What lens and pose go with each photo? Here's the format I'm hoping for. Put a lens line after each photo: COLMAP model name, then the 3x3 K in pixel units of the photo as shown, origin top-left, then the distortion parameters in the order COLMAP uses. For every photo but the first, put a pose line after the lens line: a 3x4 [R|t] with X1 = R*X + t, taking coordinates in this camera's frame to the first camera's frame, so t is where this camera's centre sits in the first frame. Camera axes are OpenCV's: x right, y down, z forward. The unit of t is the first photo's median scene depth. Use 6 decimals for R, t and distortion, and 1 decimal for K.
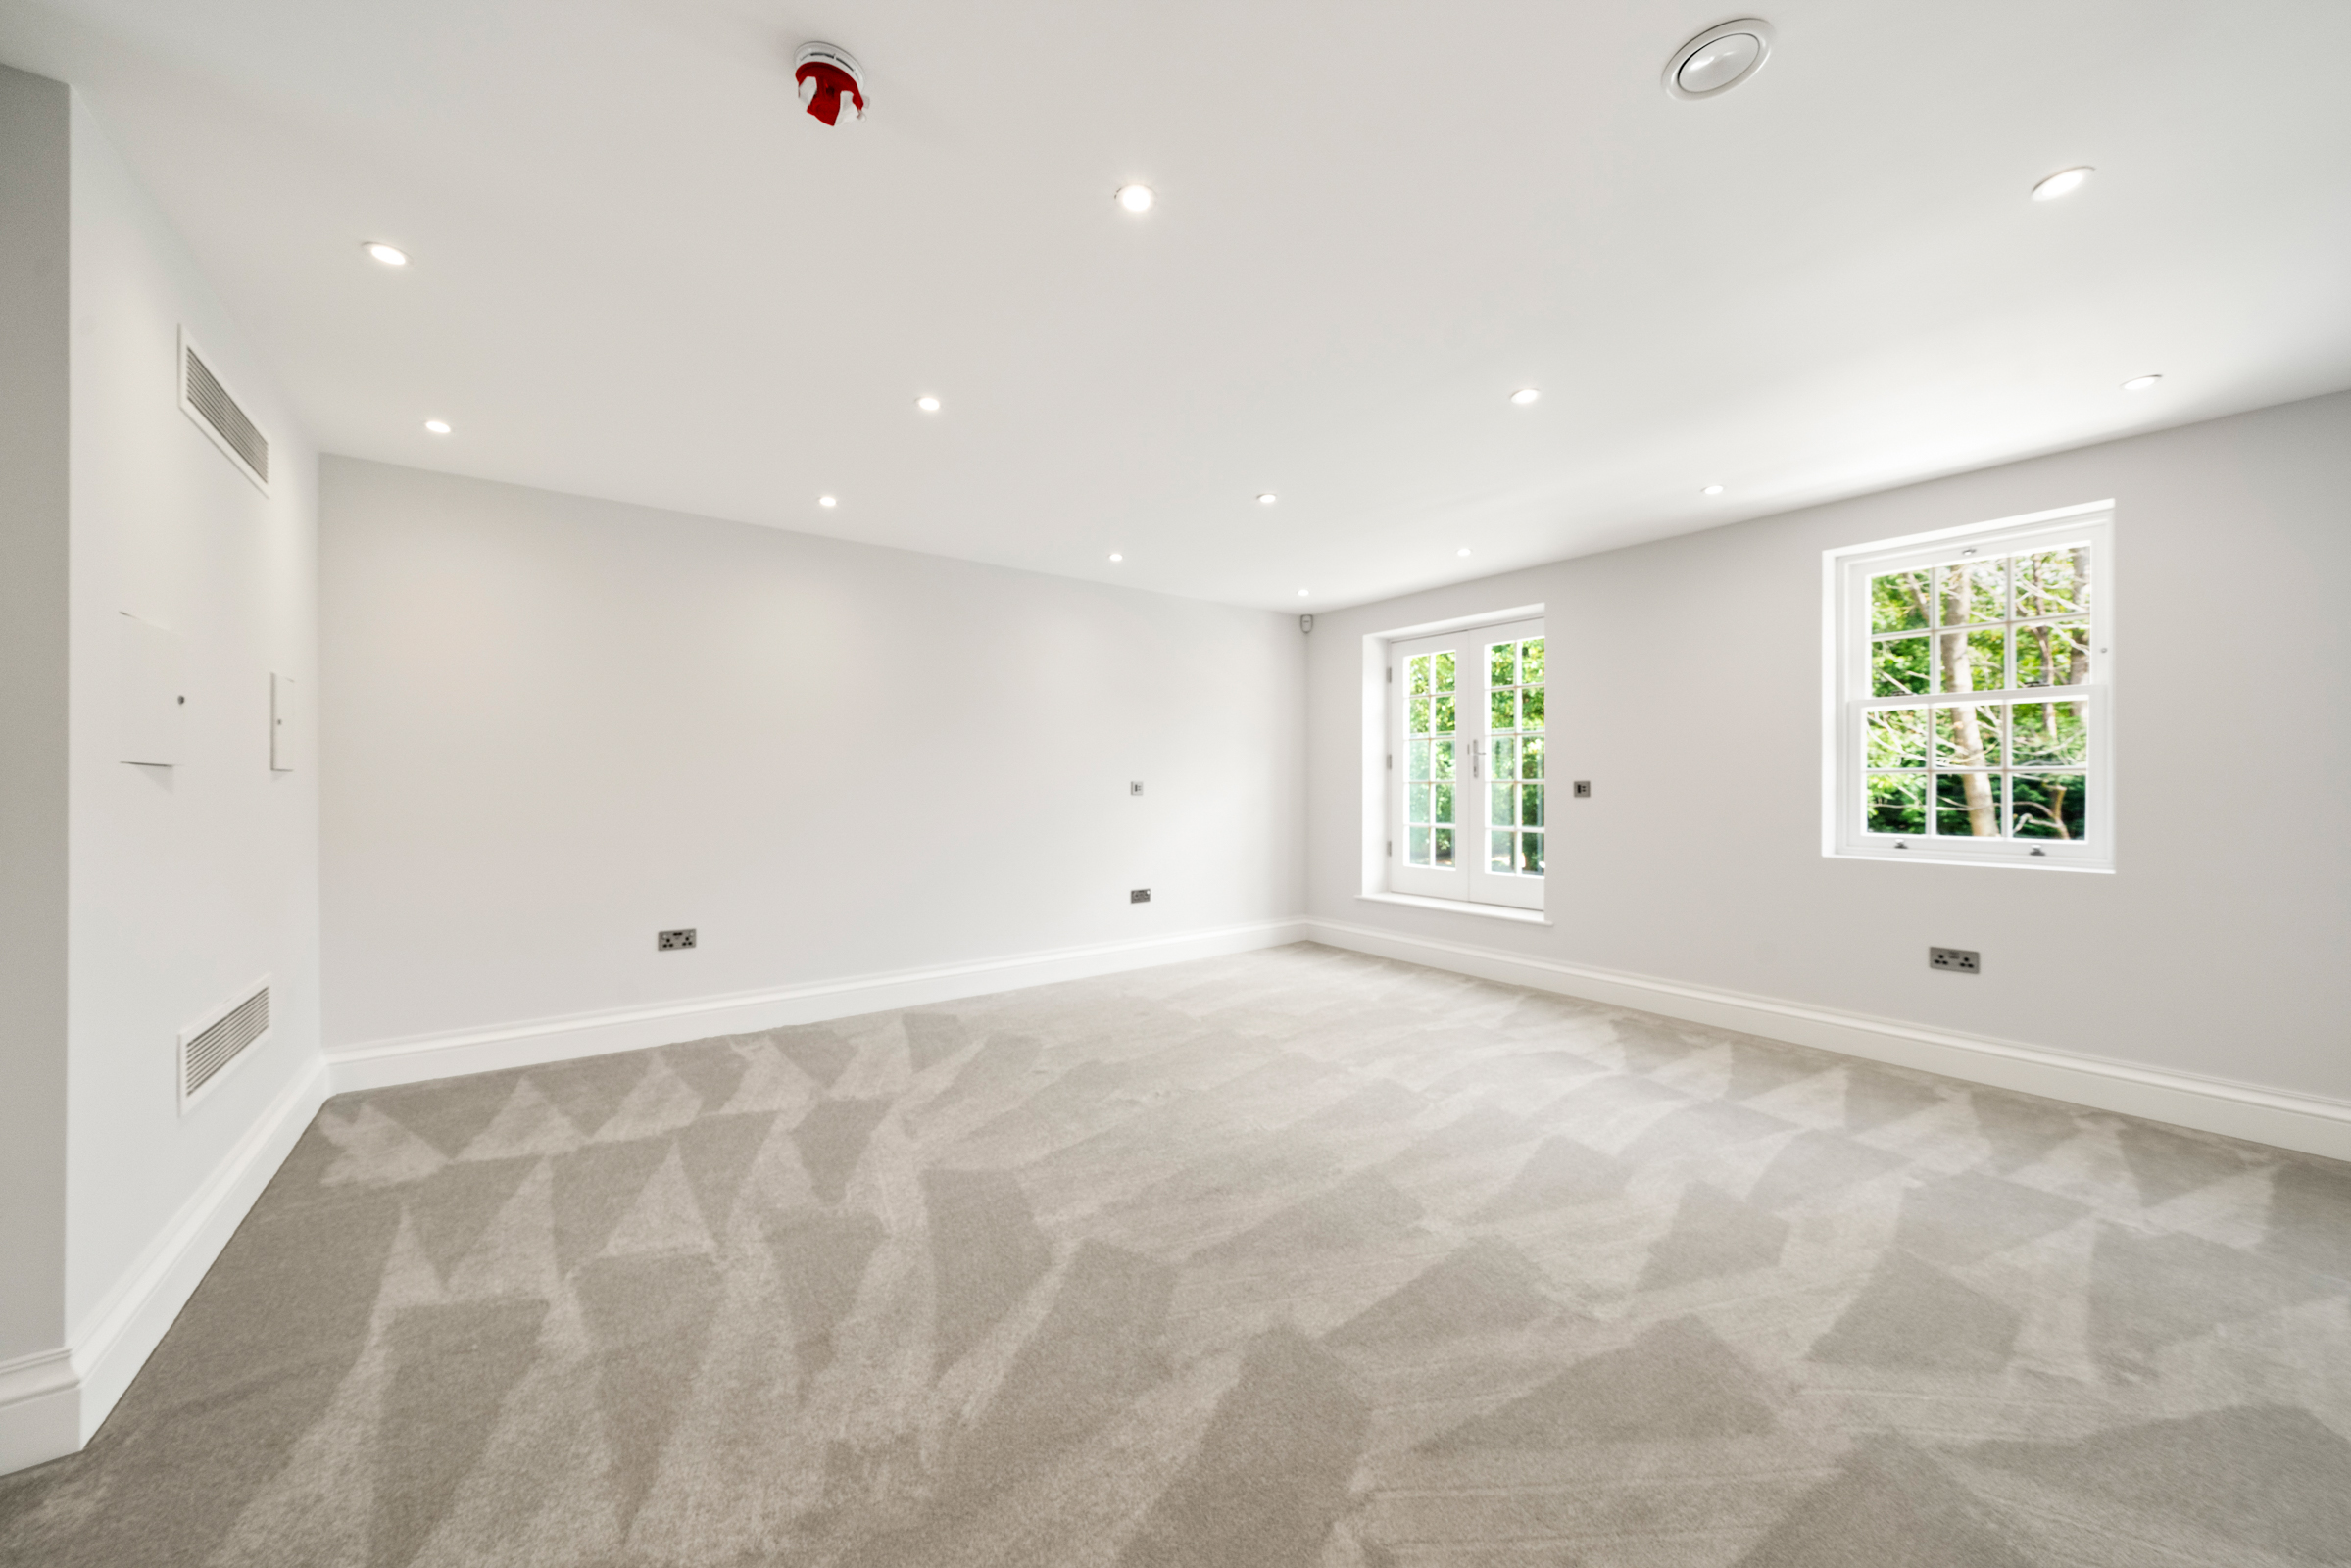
lens RADIAL K [[846.9, 0, 1175.5], [0, 846.9, 784.0], [0, 0, 1]] dist [-0.000070, -0.000010]
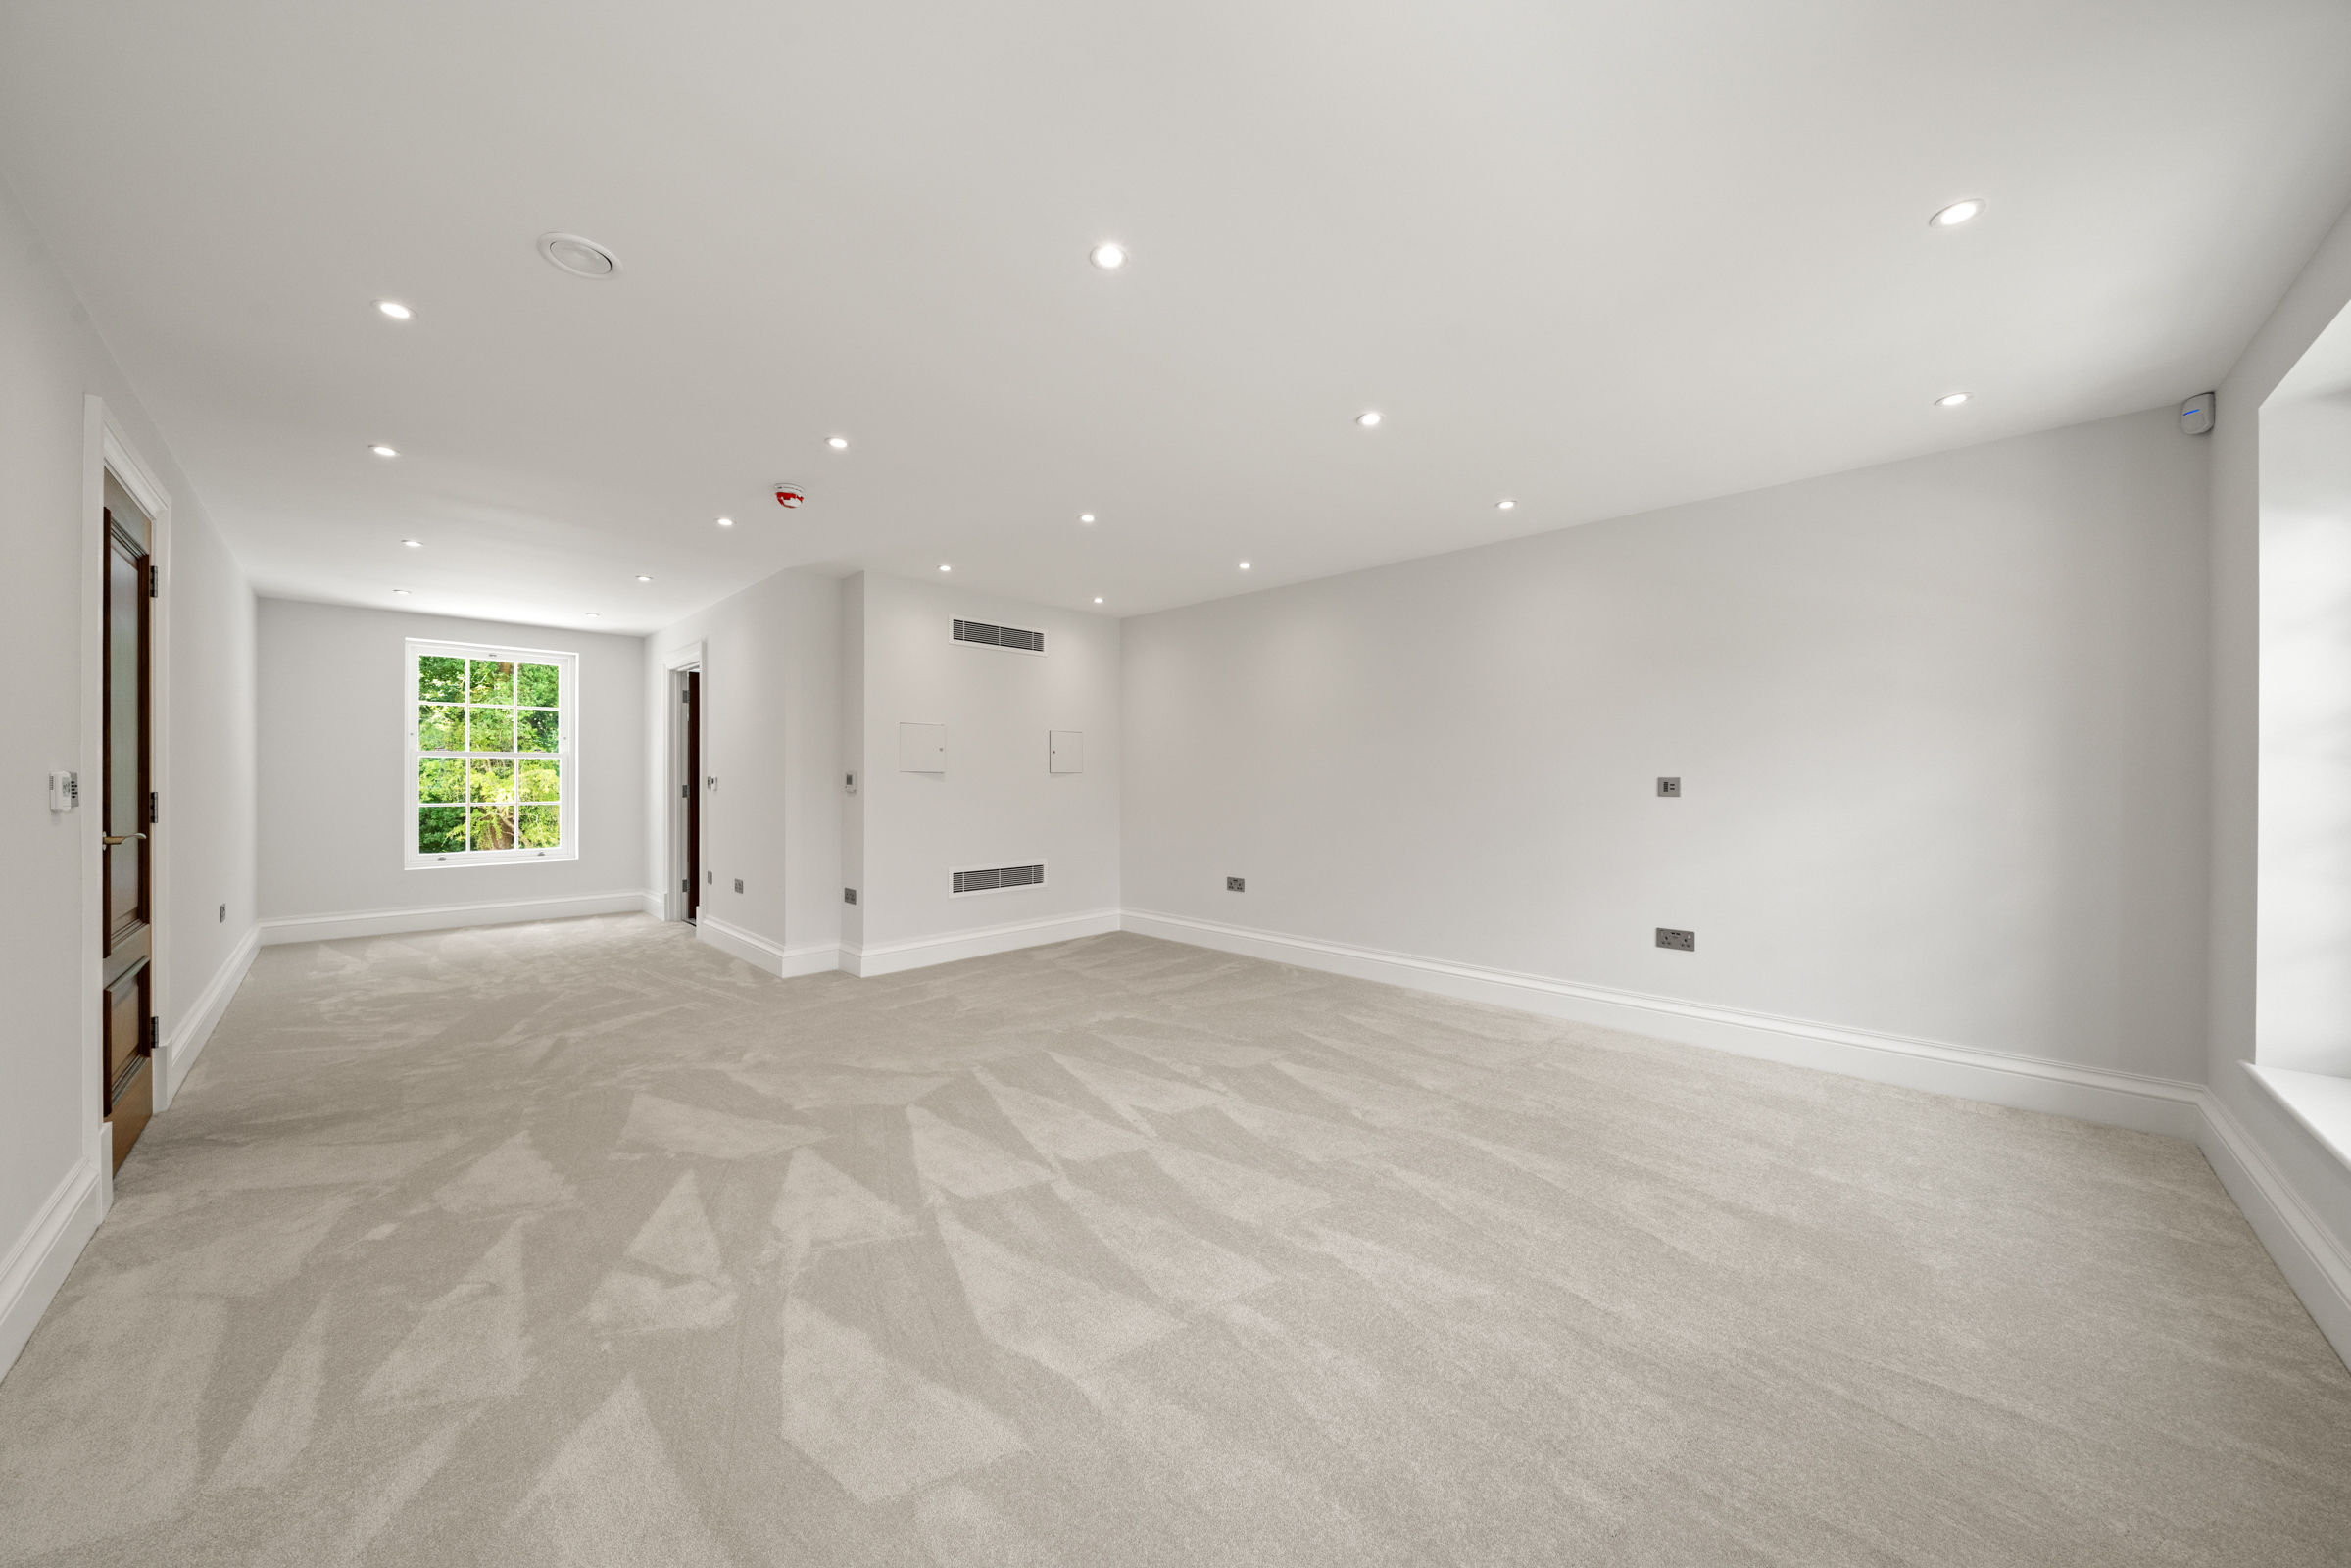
lens RADIAL K [[793.0, 0, 1175.5], [0, 793.0, 784.0], [0, 0, 1]] dist [0.000618, -0.000010]
pose [[0.152378, -0.003184, -0.988317, 0.591817], [-0.010565, 0.999932, -0.004851, 0.010706], [0.988266, 0.011180, 0.152334, 0.516372]]
